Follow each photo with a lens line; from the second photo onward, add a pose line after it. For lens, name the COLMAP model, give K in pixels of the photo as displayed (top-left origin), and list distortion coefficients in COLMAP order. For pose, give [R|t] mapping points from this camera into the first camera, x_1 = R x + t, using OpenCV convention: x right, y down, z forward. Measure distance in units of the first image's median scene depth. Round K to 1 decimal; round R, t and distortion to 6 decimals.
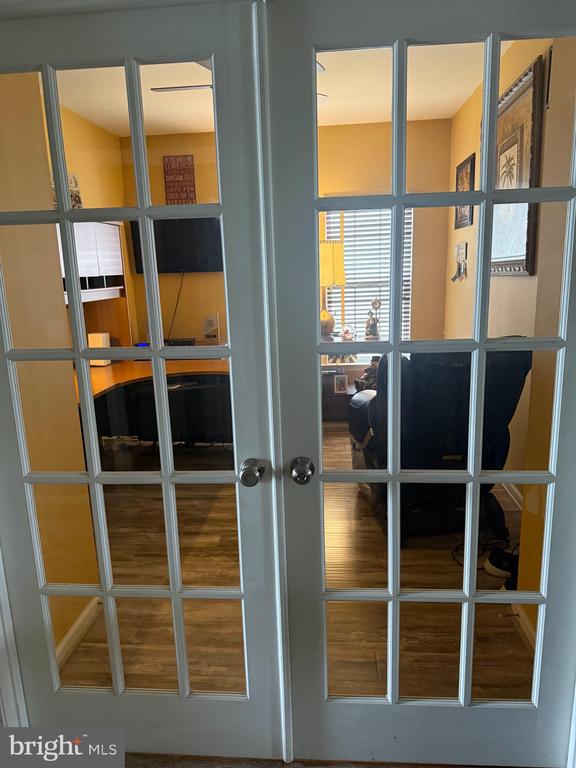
lens RADIAL K [[536.5, 0, 288.0], [0, 536.5, 384.0], [0, 0, 1]] dist [0.135519, -0.211508]
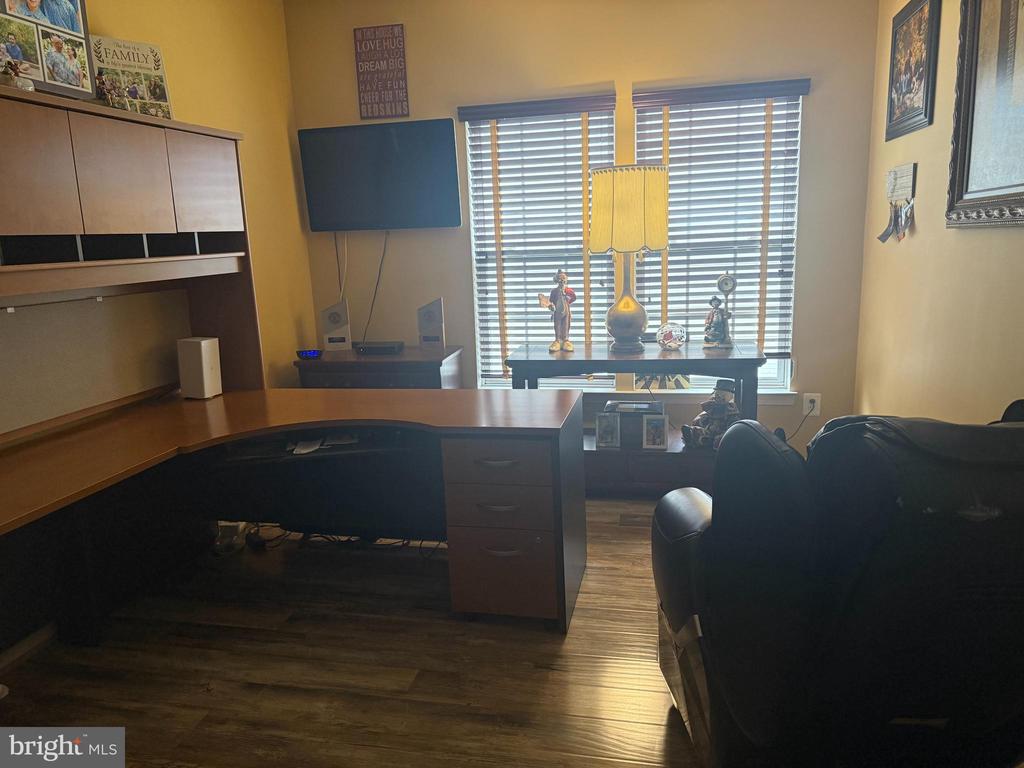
lens RADIAL K [[715.3, 0, 512.0], [0, 715.3, 384.0], [0, 0, 1]] dist [0.135519, -0.211508]
pose [[0.990960, 0.022137, -0.132321, 0.048247], [-0.022225, 0.999753, 0.000816, -0.043538], [0.132306, 0.002132, 0.991207, 0.253247]]
